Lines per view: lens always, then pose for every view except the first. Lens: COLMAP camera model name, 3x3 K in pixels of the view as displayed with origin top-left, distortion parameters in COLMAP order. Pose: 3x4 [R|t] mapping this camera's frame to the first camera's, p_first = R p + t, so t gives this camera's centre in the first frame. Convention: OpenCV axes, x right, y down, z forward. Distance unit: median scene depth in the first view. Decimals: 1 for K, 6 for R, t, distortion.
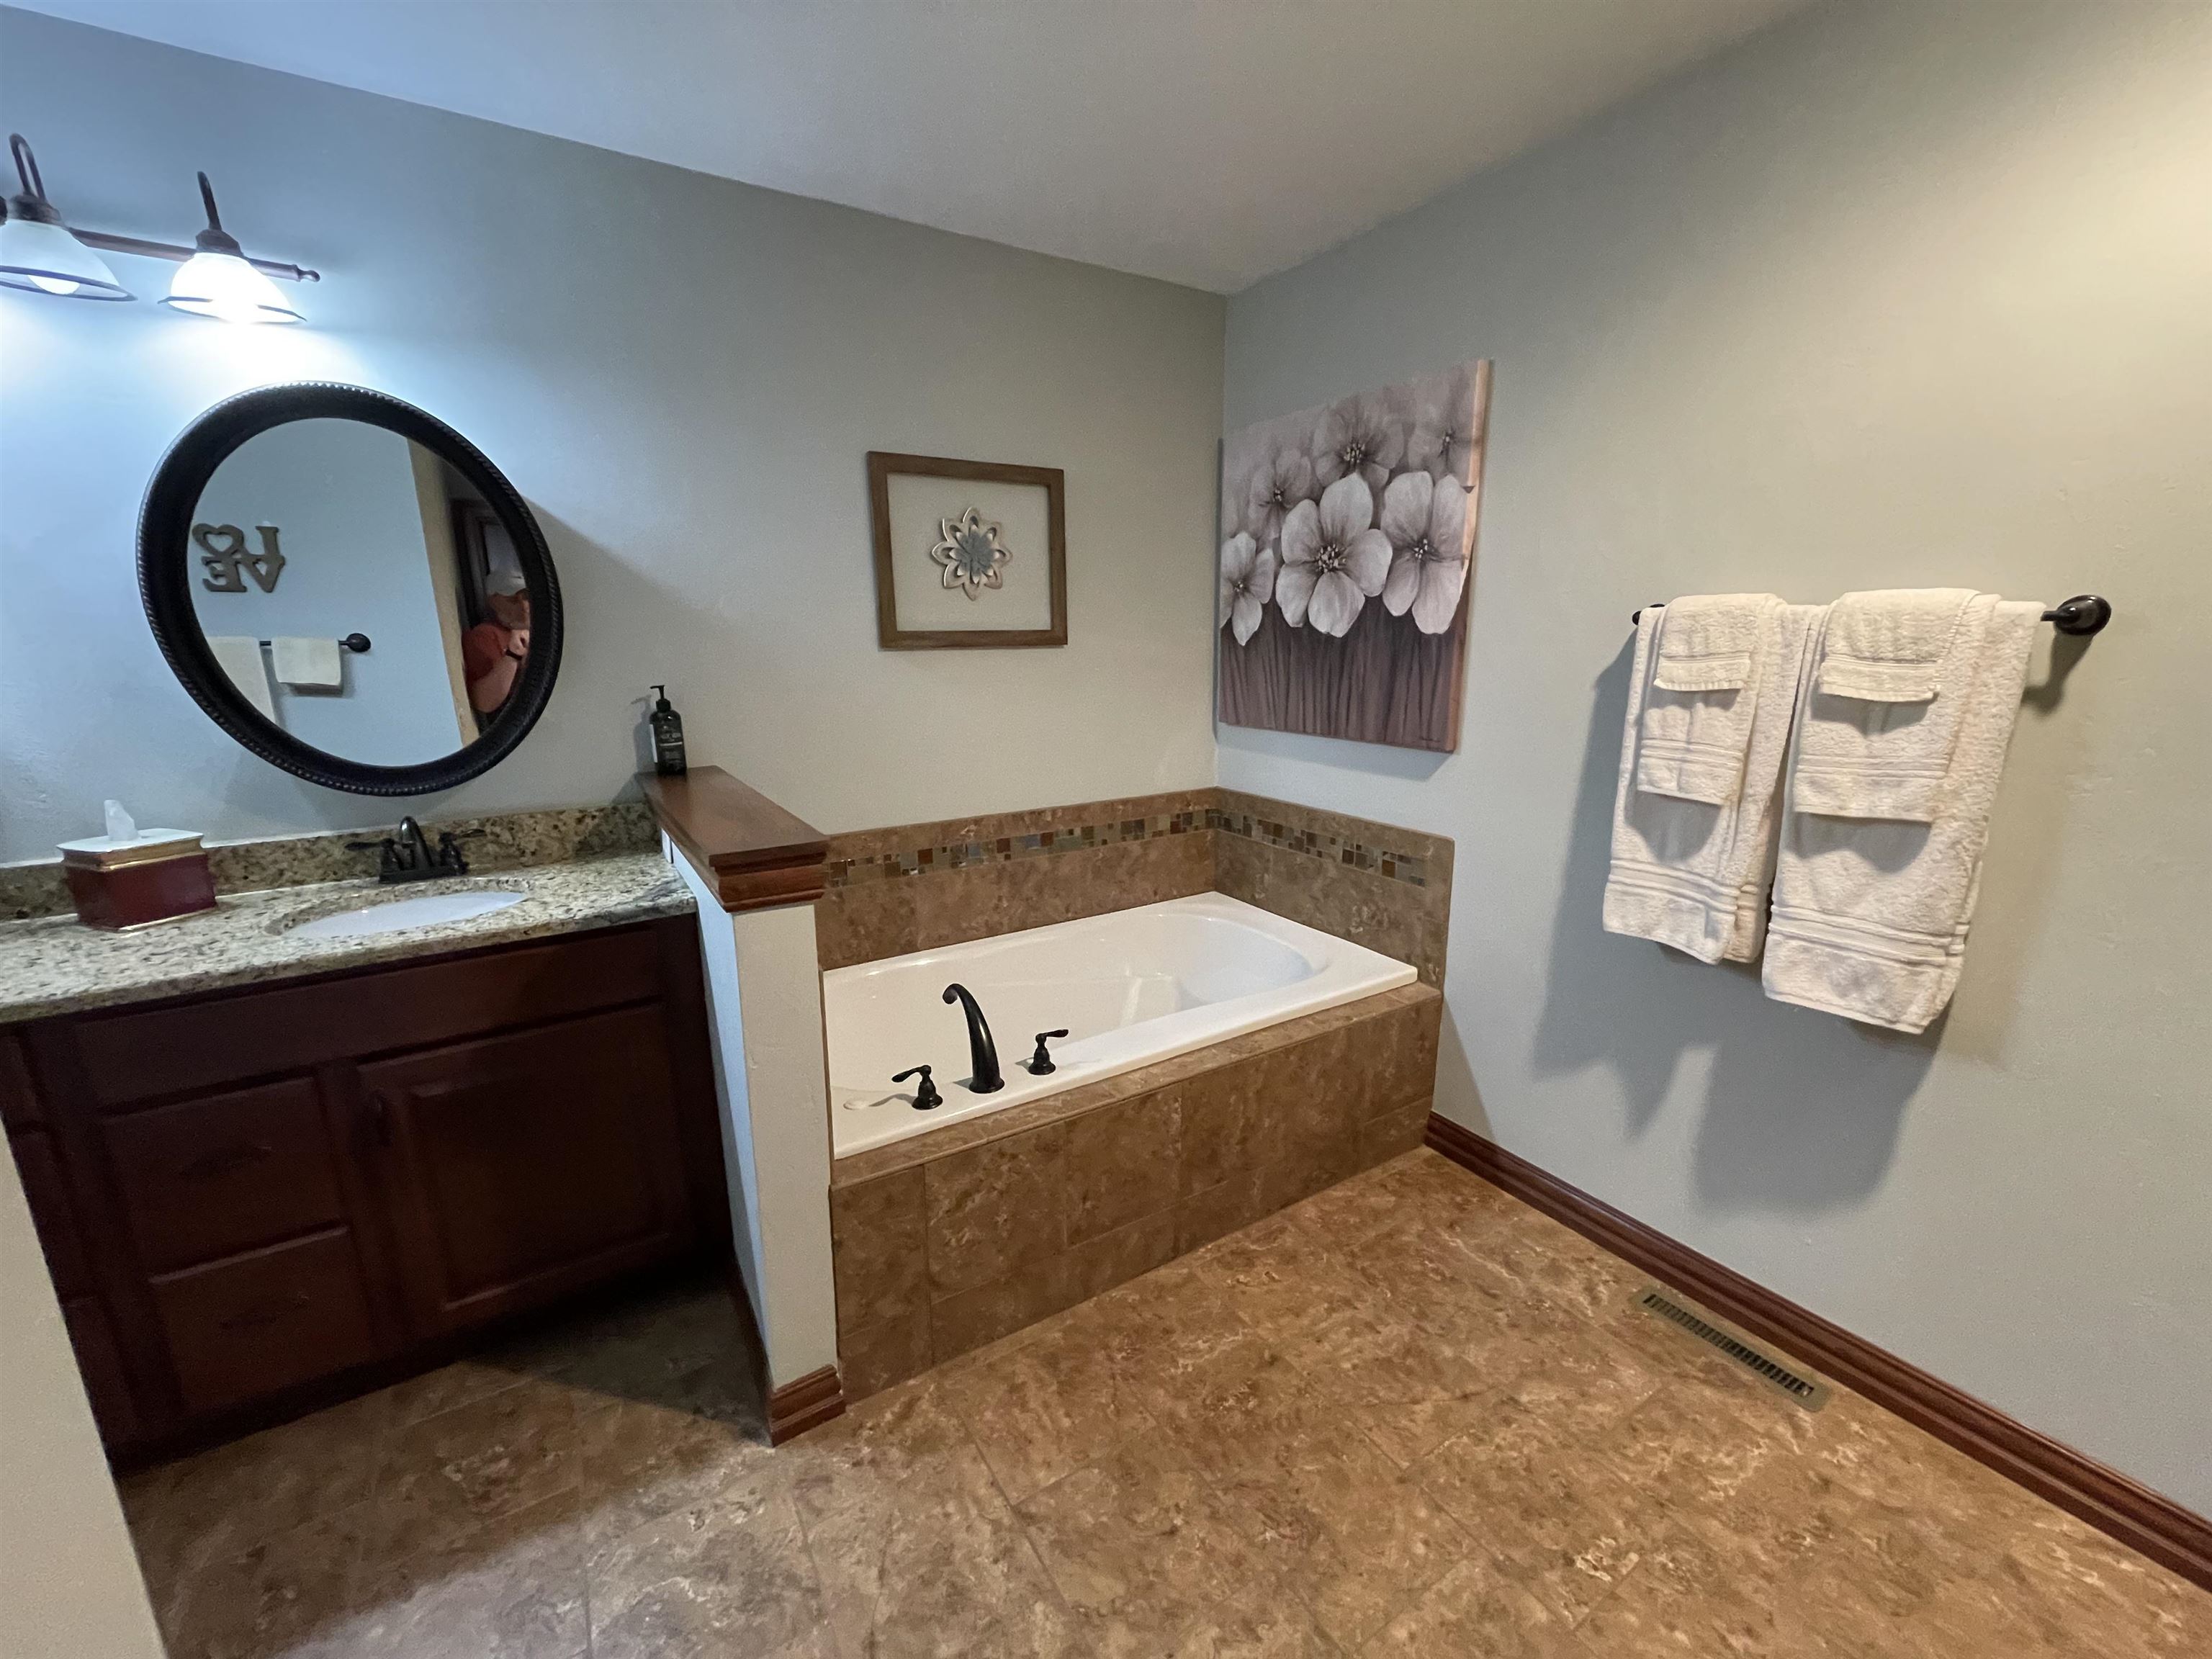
lens RADIAL K [[889.4, 0, 1111.2], [0, 889.4, 837.3], [0, 0, 1]] dist [-0.002701, 0.000229]
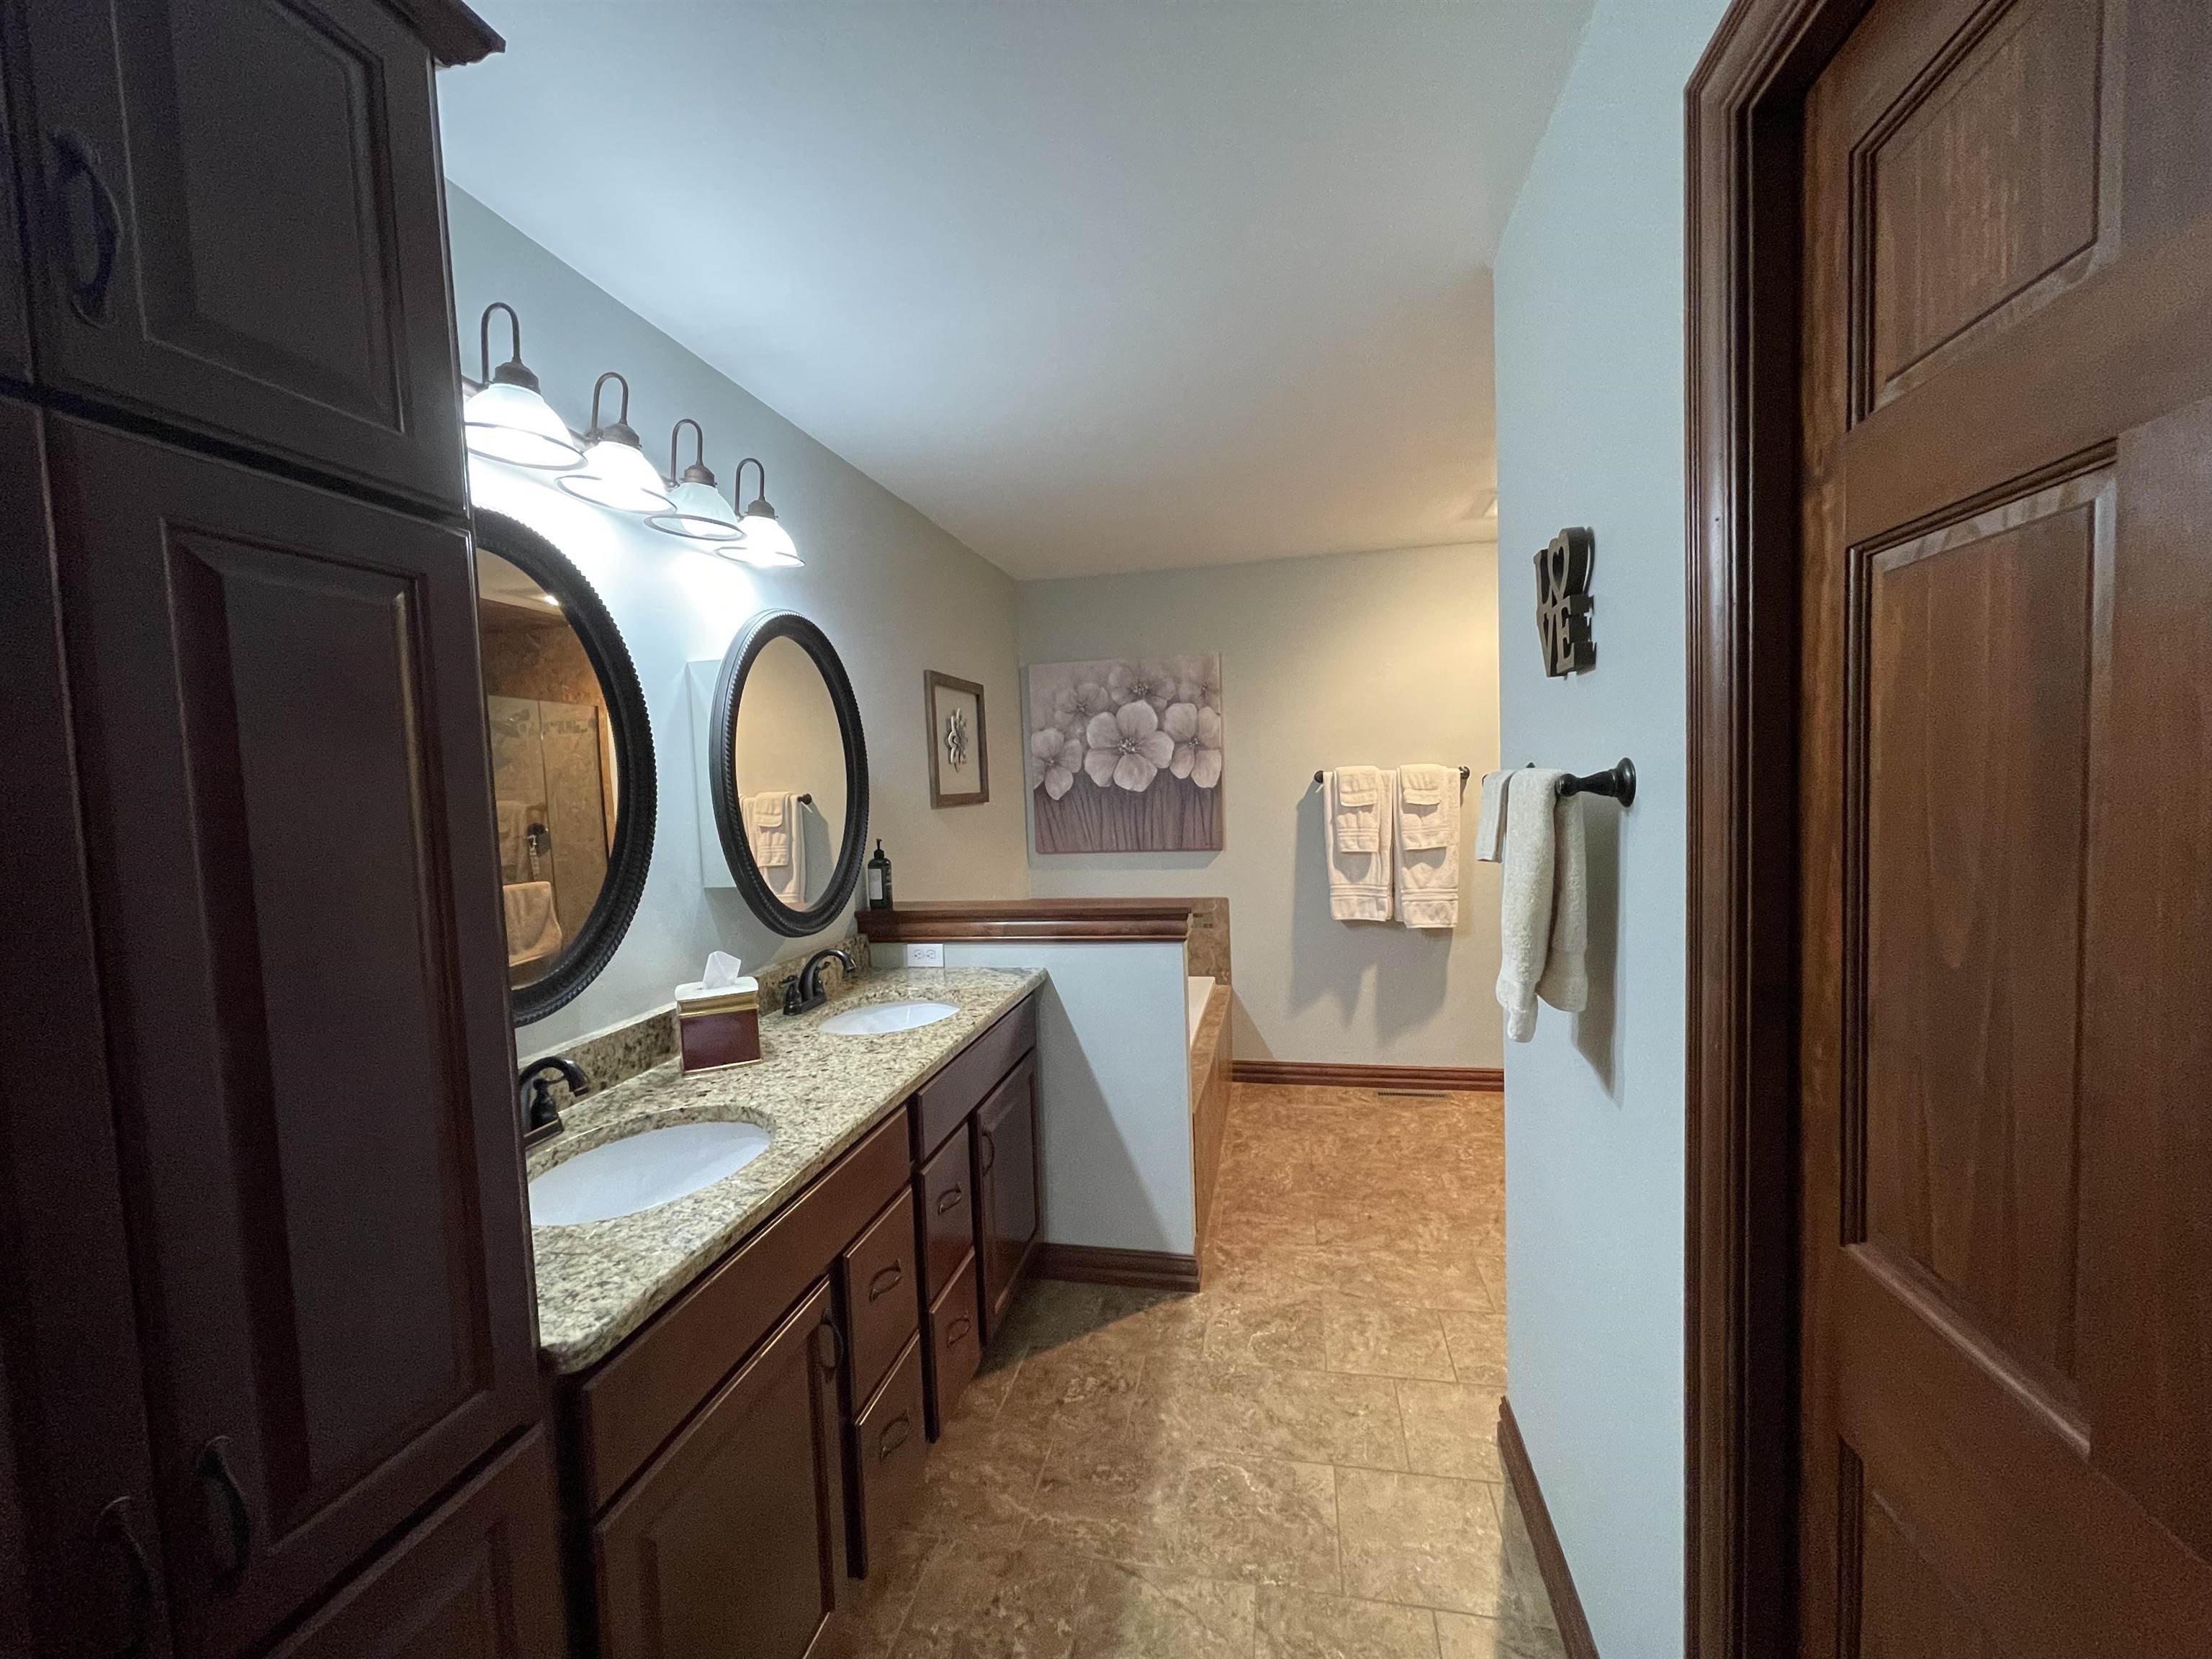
lens RADIAL K [[889.4, 0, 1101.4], [0, 889.4, 833.6], [0, 0, 1]] dist [-0.002701, 0.000229]
pose [[0.696127, -0.060203, 0.715390, -1.110159], [0.194067, 0.975160, -0.106778, 0.018765], [-0.691191, 0.213165, 0.690518, -0.101401]]
